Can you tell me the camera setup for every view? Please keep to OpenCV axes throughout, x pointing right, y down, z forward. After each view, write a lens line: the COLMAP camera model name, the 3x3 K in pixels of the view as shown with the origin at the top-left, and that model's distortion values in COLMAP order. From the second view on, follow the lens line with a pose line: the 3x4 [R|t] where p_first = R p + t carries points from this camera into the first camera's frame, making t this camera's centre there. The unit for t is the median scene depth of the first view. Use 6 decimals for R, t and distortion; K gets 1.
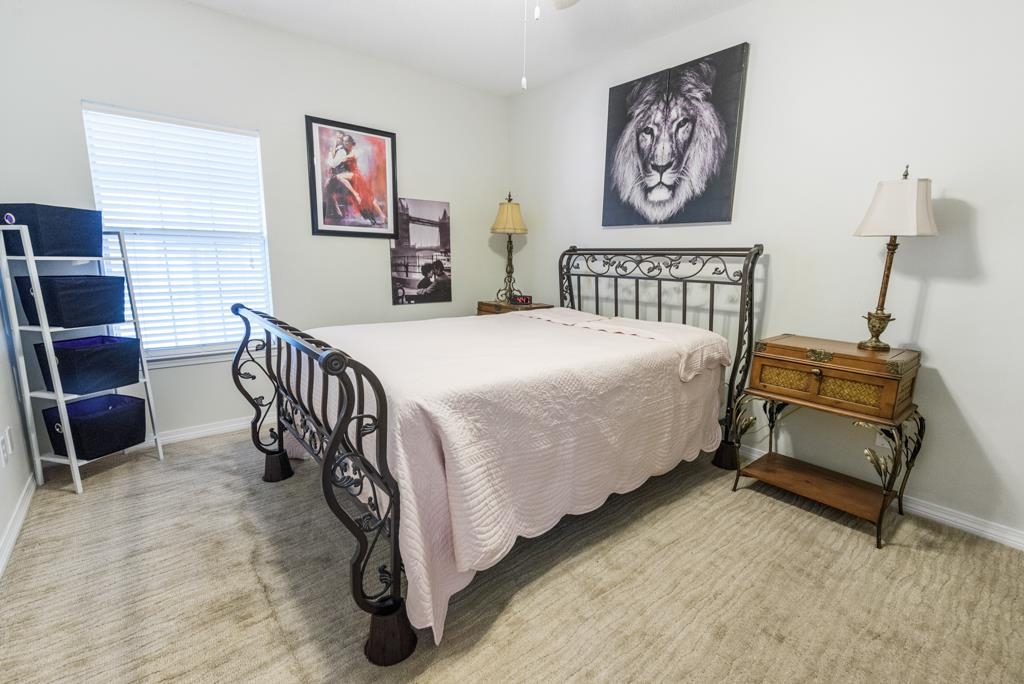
lens RADIAL K [[446.5, 0, 520.0], [0, 446.5, 341.1], [0, 0, 1]] dist [0.001047, 0.000134]
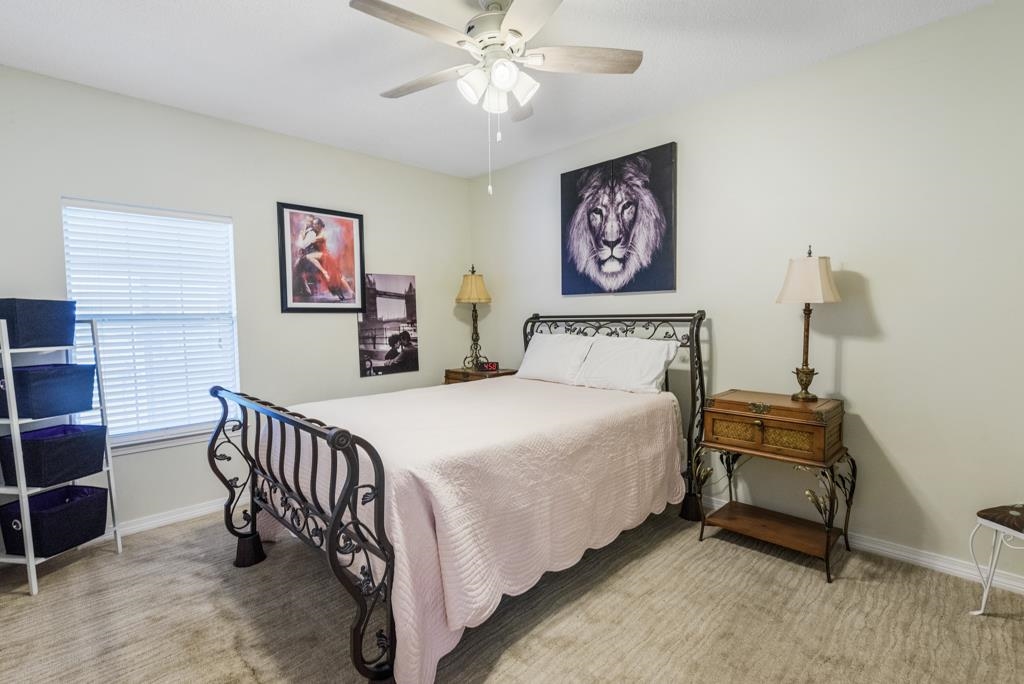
lens RADIAL K [[474.1, 0, 518.2], [0, 474.1, 341.6], [0, 0, 1]] dist [0.002330, 0.000194]
pose [[0.995769, -0.039694, 0.082875, -0.022444], [0.050076, 0.990611, -0.127206, -0.009530], [-0.077047, 0.130818, 0.988408, -0.120252]]
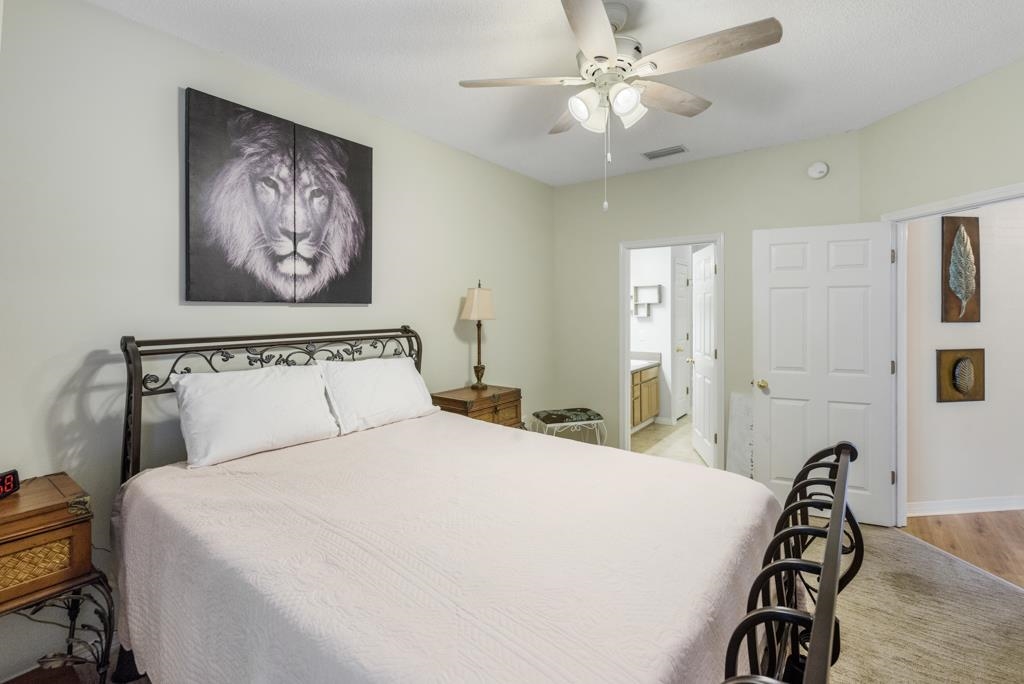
lens RADIAL K [[433.1, 0, 512.2], [0, 433.1, 314.9], [0, 0, 1]] dist [0.000499, 0.000039]
pose [[-0.185650, -0.027202, 0.982239, -0.567699], [0.184916, 0.980789, 0.062112, -0.239314], [-0.965060, 0.193163, -0.177053, 0.844822]]
